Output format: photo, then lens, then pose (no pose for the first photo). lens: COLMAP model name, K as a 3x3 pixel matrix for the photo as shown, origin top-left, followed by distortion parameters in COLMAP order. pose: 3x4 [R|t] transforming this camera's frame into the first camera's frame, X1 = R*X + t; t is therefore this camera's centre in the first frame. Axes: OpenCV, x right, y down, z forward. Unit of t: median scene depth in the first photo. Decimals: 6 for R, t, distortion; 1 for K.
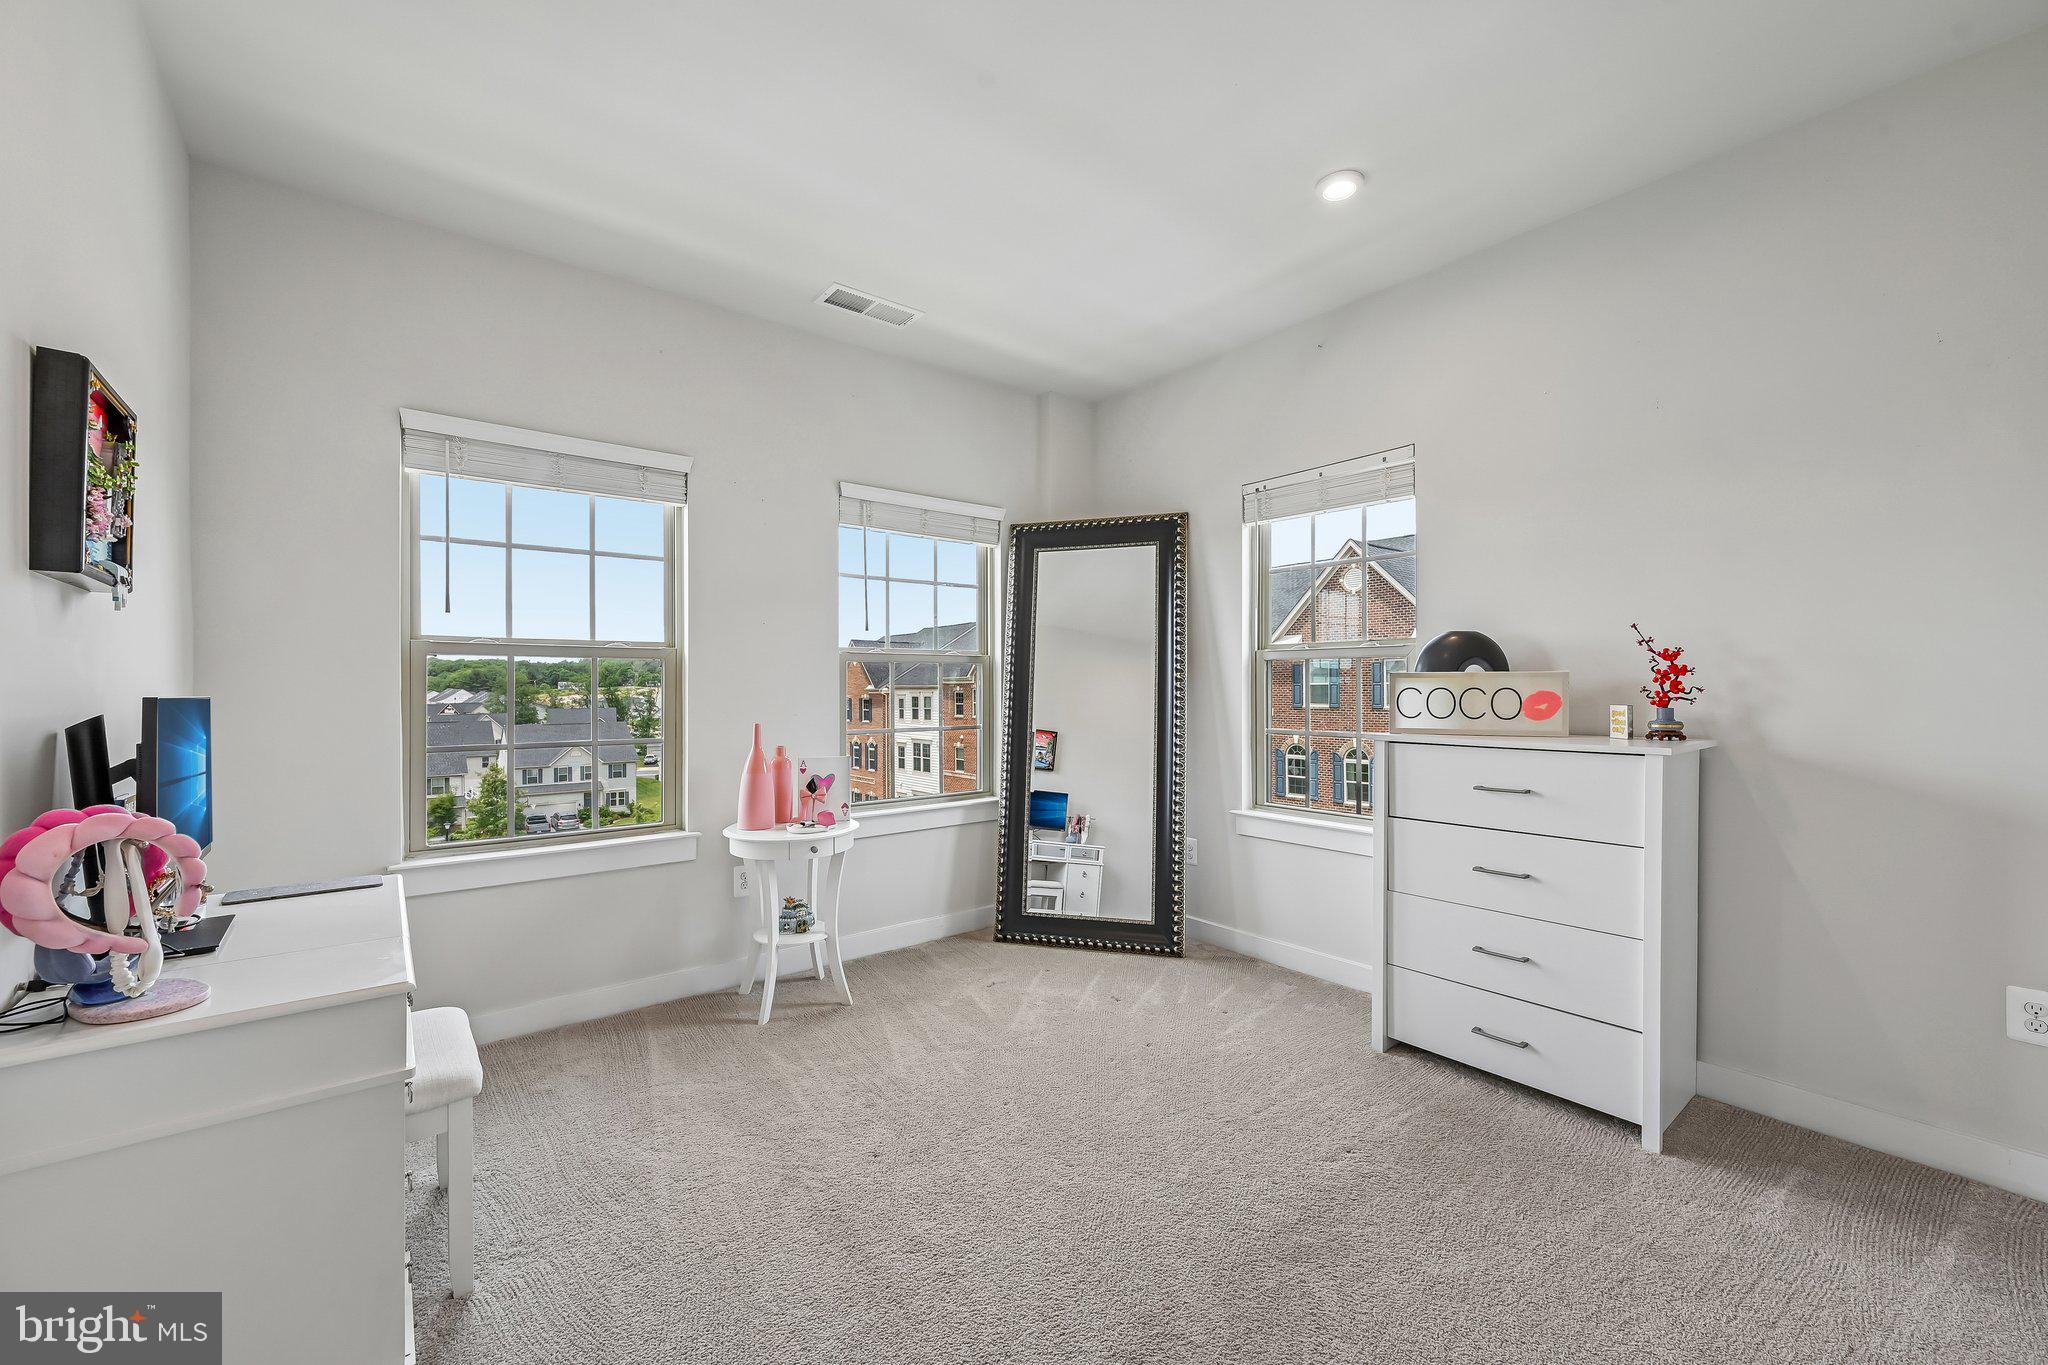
lens RADIAL K [[814.2, 0, 1029.8], [0, 814.2, 685.5], [0, 0, 1]] dist [-0.002045, -0.000277]
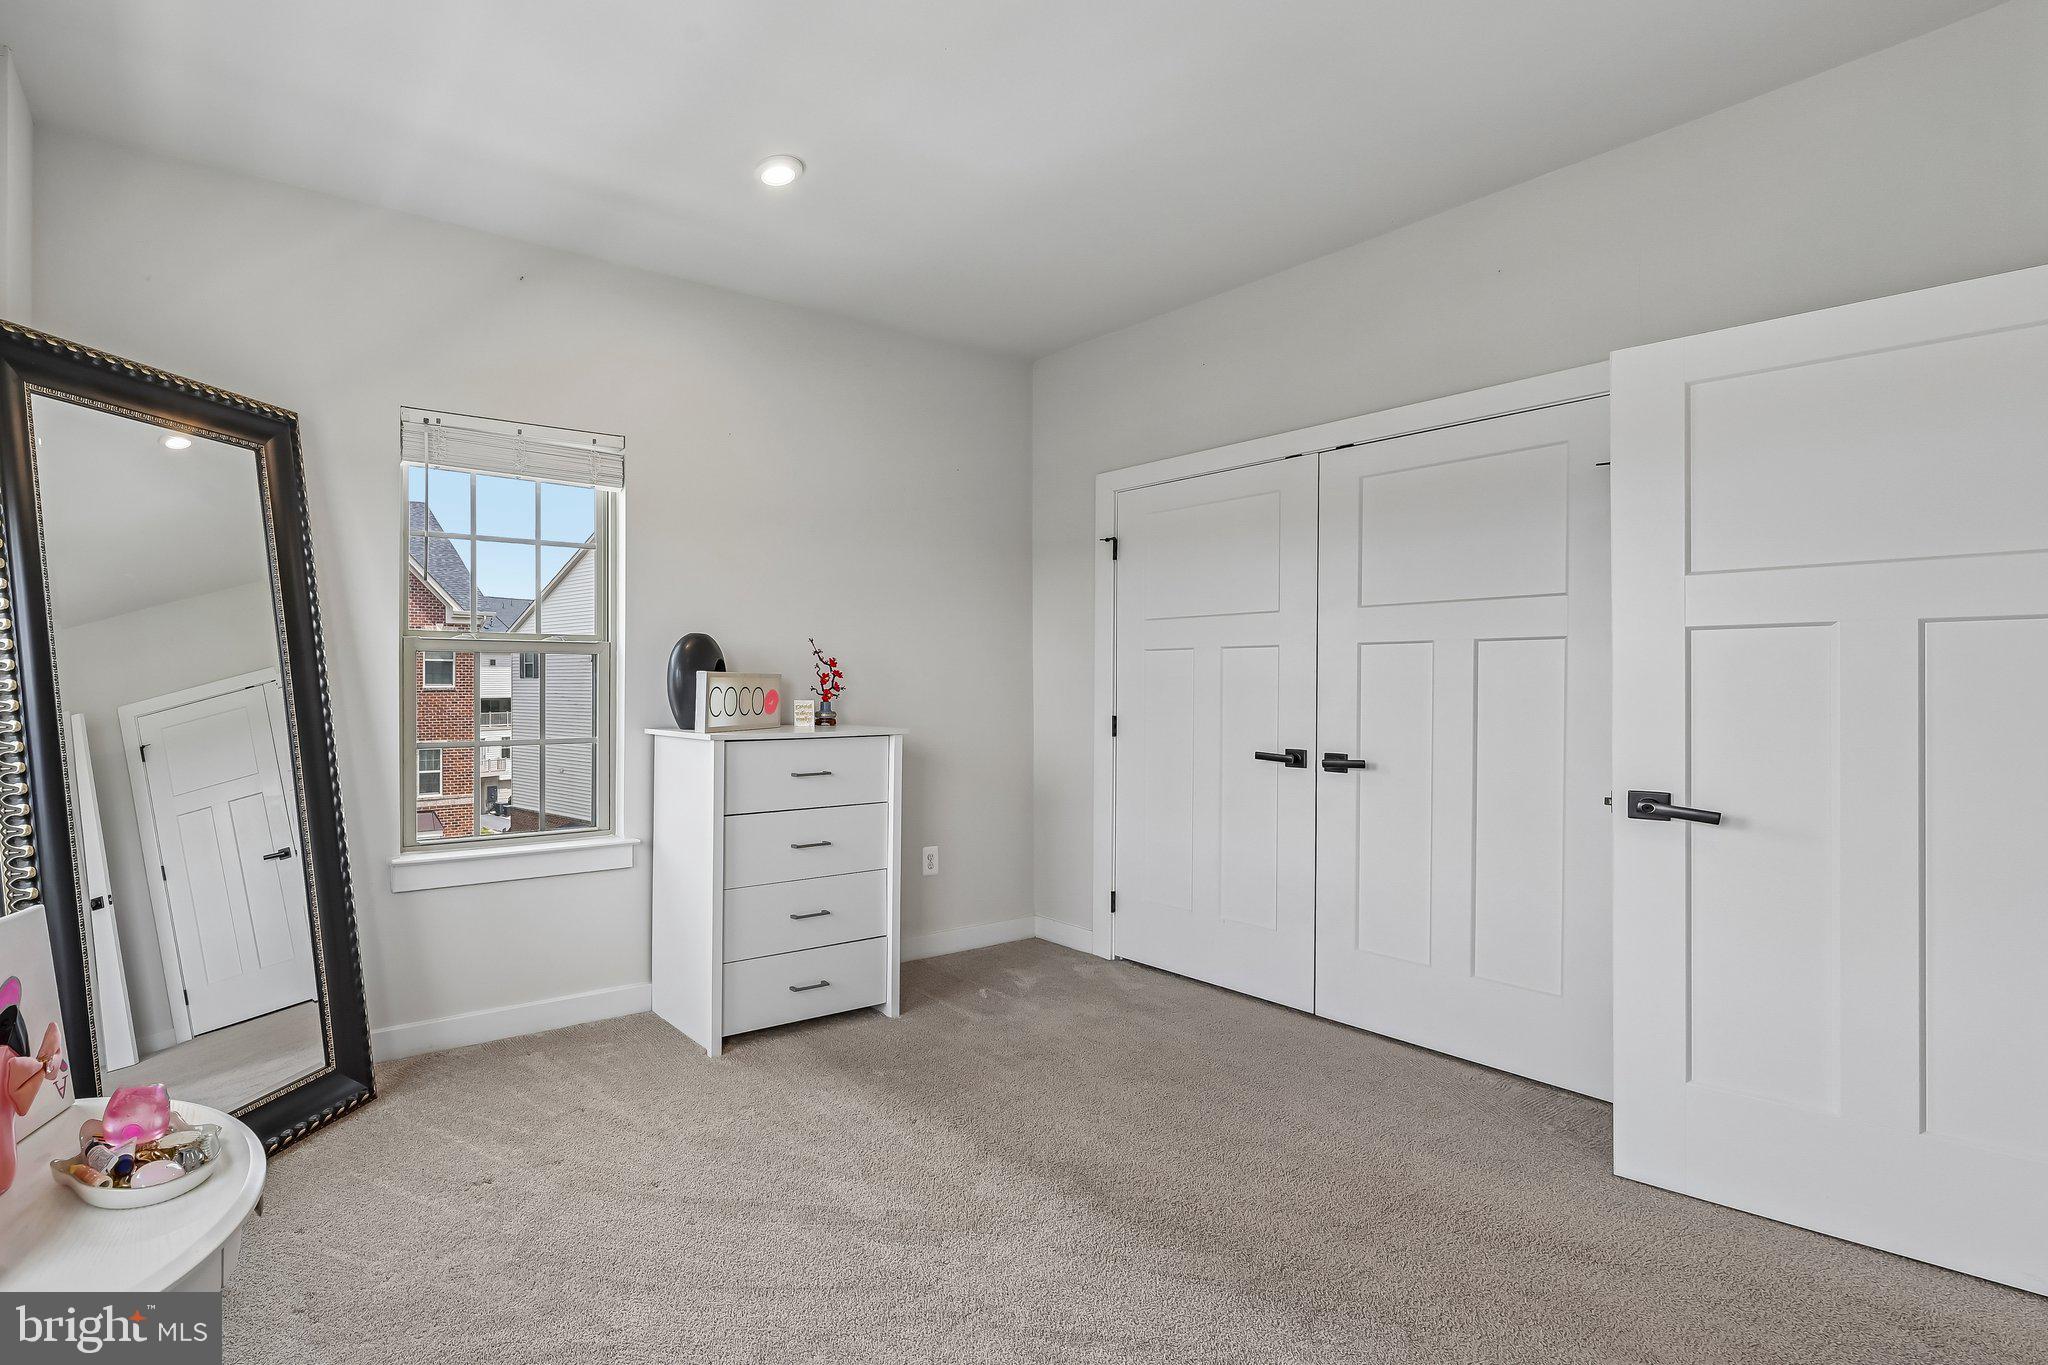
lens RADIAL K [[720.1, 0, 1024.0], [0, 720.1, 682.5], [0, 0, 1]] dist [-0.000149, -0.000005]
pose [[0.184507, 0.002216, 0.982829, -0.344620], [-0.002450, 0.999995, -0.001795, -0.003063], [-0.982828, -0.002077, 0.184512, 0.450315]]
